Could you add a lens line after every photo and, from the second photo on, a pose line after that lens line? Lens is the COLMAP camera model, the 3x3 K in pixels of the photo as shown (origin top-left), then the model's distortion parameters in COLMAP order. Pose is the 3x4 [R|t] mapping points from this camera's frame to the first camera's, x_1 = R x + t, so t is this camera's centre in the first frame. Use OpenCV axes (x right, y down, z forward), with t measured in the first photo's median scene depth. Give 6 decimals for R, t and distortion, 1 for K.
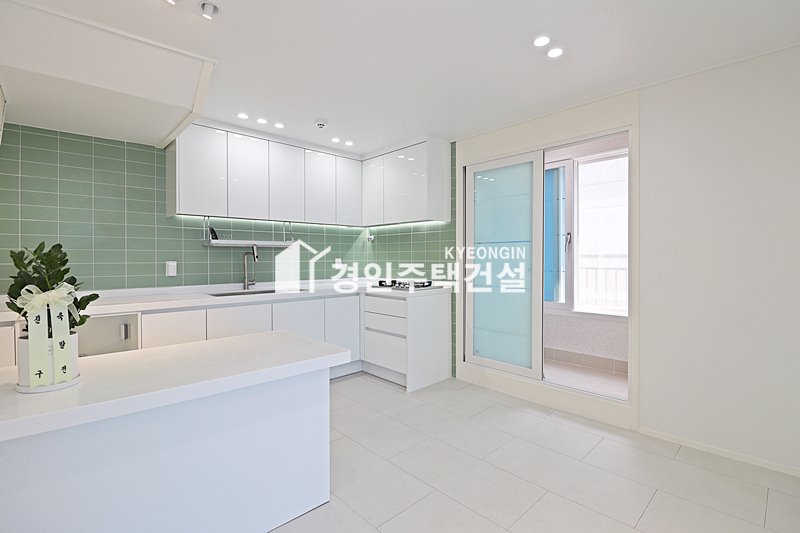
lens RADIAL K [[372.6, 0, 402.6], [0, 372.6, 261.0], [0, 0, 1]] dist [0.002909, -0.015392]
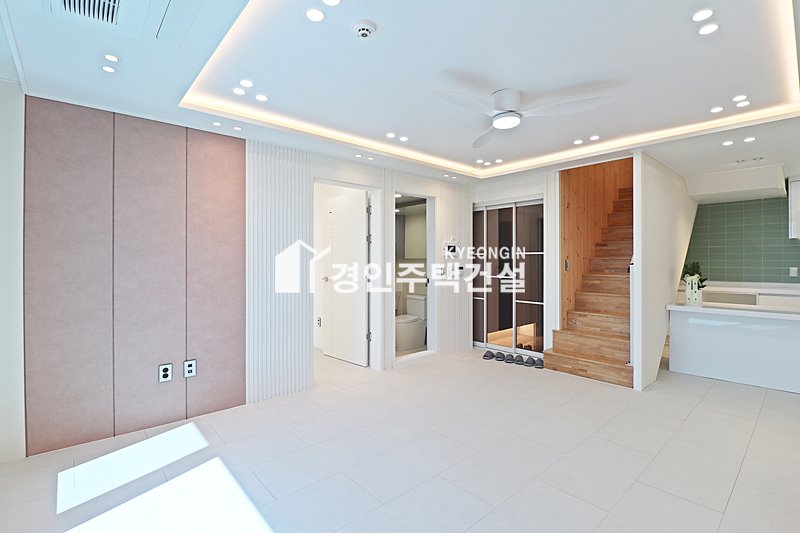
lens RADIAL K [[369.8, 0, 401.0], [0, 369.8, 260.8], [0, 0, 1]] dist [0.002774, -0.016228]
pose [[-0.038436, 0.005562, -0.999246, 0.862527], [-0.005808, 0.999966, 0.005789, -0.022032], [0.999244, 0.006026, -0.038402, -0.532235]]
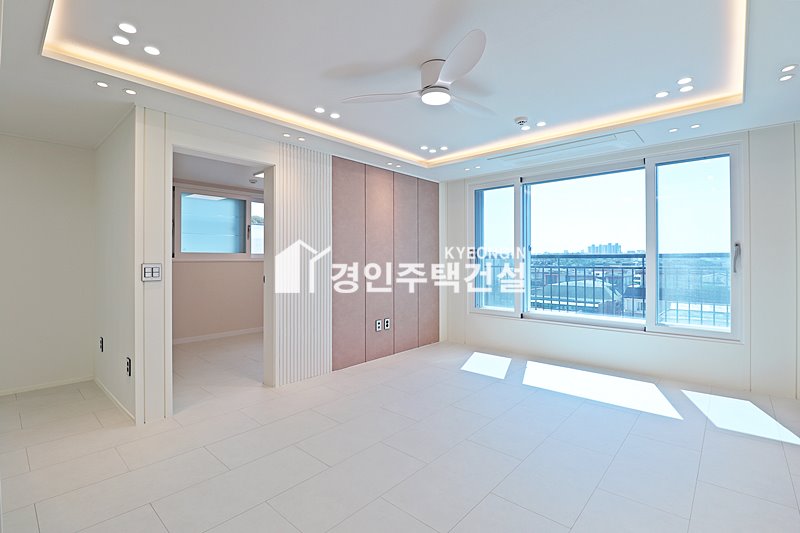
lens RADIAL K [[368.6, 0, 402.6], [0, 368.6, 260.0], [0, 0, 1]] dist [-0.004006, -0.010914]
pose [[-0.074207, 0.003387, 0.997237, -0.489696], [0.008660, 0.999959, -0.002752, -0.000740], [-0.997205, 0.008432, -0.074233, -0.252192]]
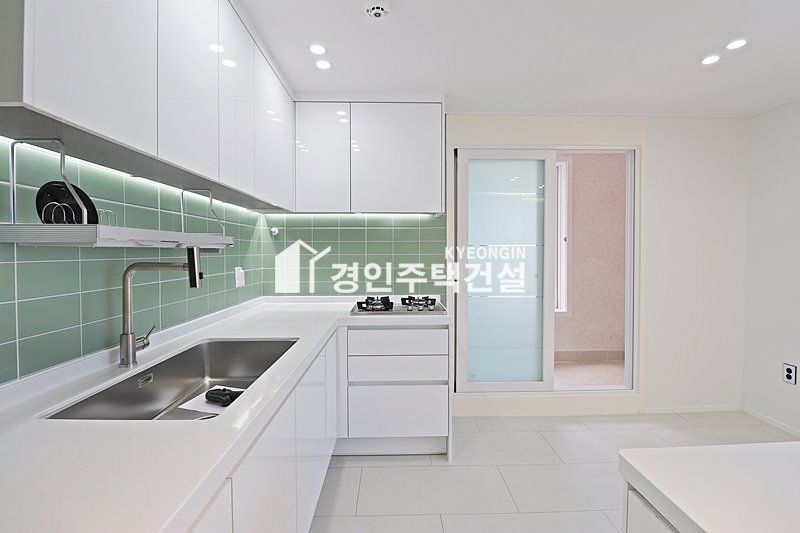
lens RADIAL K [[369.8, 0, 401.0], [0, 369.8, 260.8], [0, 0, 1]] dist [0.002774, -0.016228]
pose [[0.667711, -0.014674, 0.744276, -0.501912], [0.008062, 0.999890, 0.012481, -0.025038], [-0.744377, -0.002333, 0.667755, 0.555880]]
